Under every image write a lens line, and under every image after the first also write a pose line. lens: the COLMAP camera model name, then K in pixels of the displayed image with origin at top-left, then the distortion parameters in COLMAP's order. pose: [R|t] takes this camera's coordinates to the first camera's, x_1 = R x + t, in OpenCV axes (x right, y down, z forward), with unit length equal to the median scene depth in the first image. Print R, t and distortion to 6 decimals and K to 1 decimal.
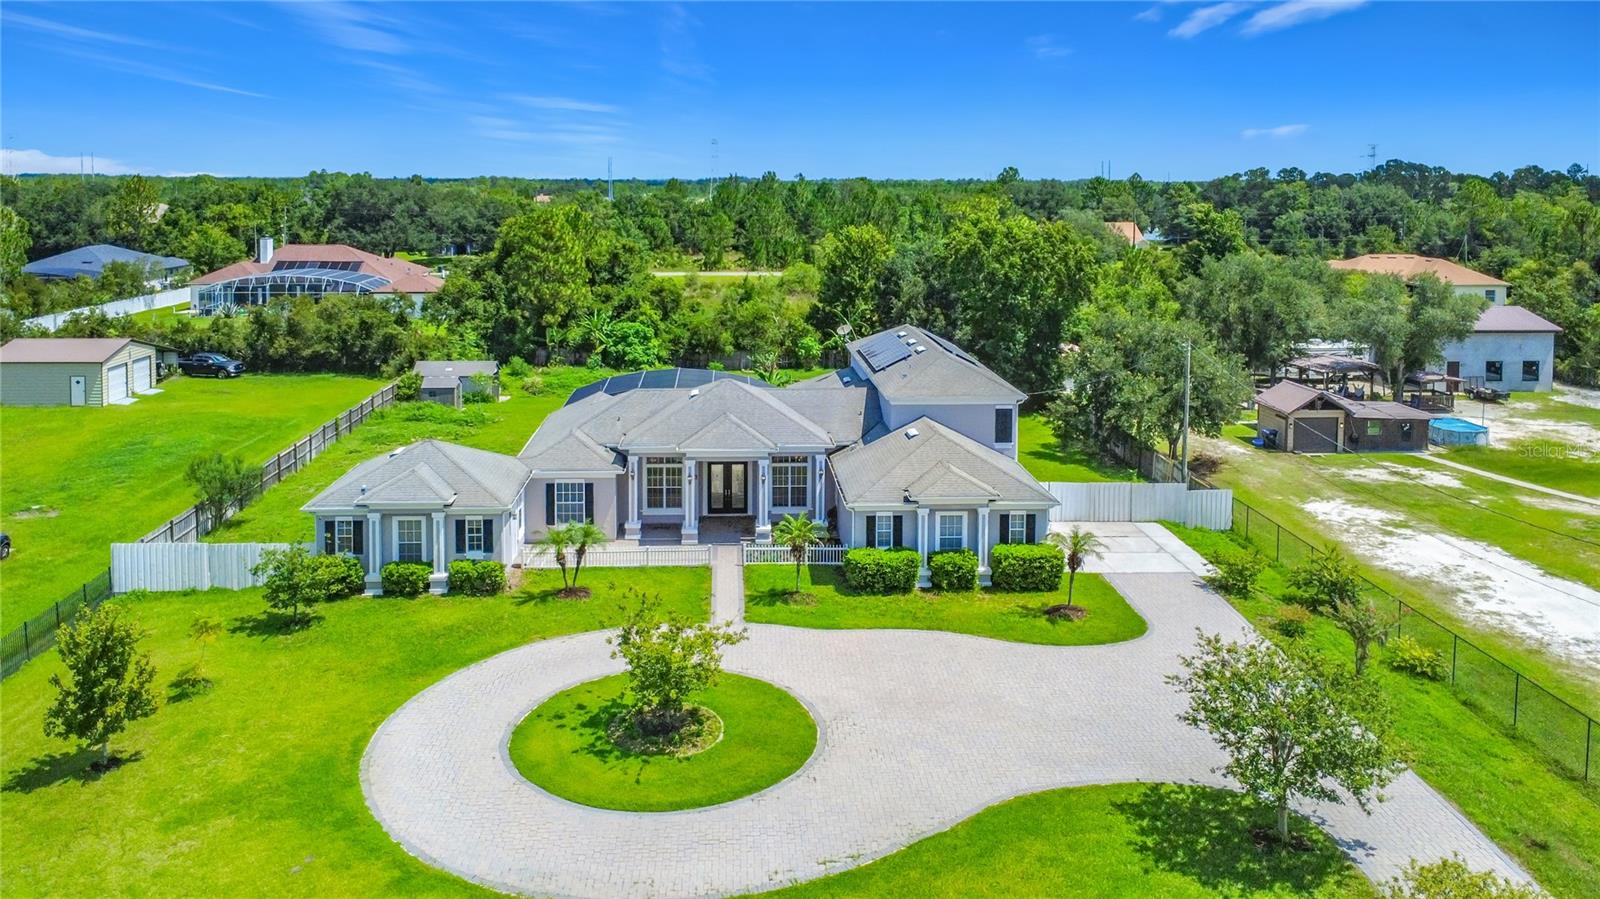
lens RADIAL K [[1211.4, 0, 796.5], [0, 1211.4, 297.0], [0, 0, 1]] dist [0.003284, 0.002877]
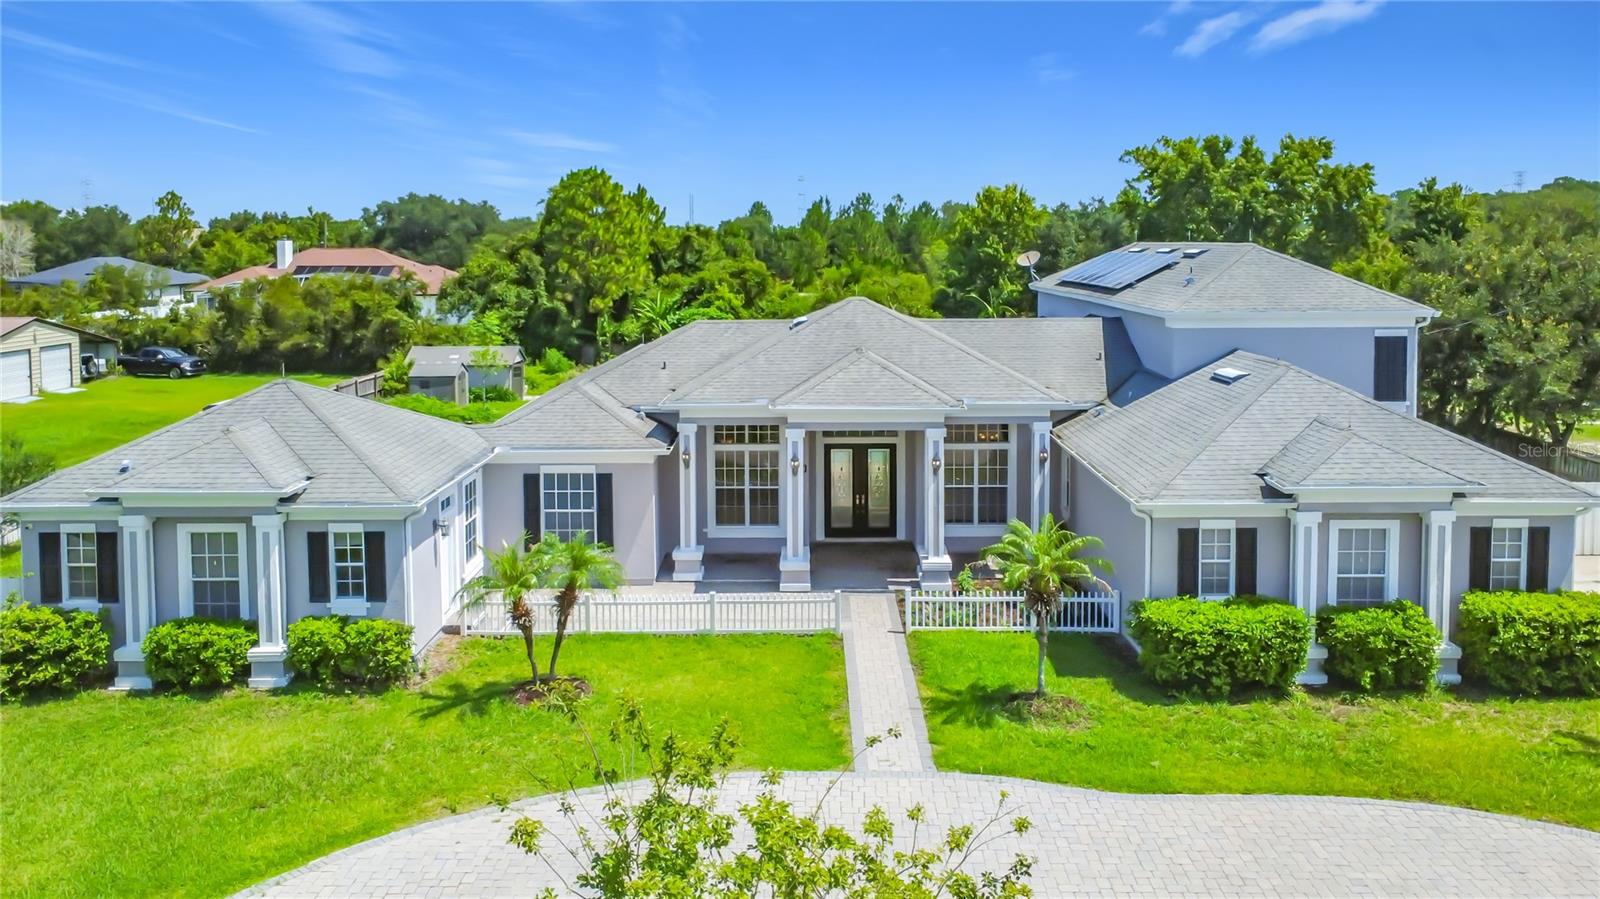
lens RADIAL K [[1233.3, 0, 801.1], [0, 1233.3, 345.5], [0, 0, 1]] dist [-0.001500, 0.001037]
pose [[0.997741, -0.006836, -0.066830, -0.048780], [0.006389, 0.999956, -0.006898, 0.100936], [0.066874, 0.006455, 0.997741, 0.464128]]
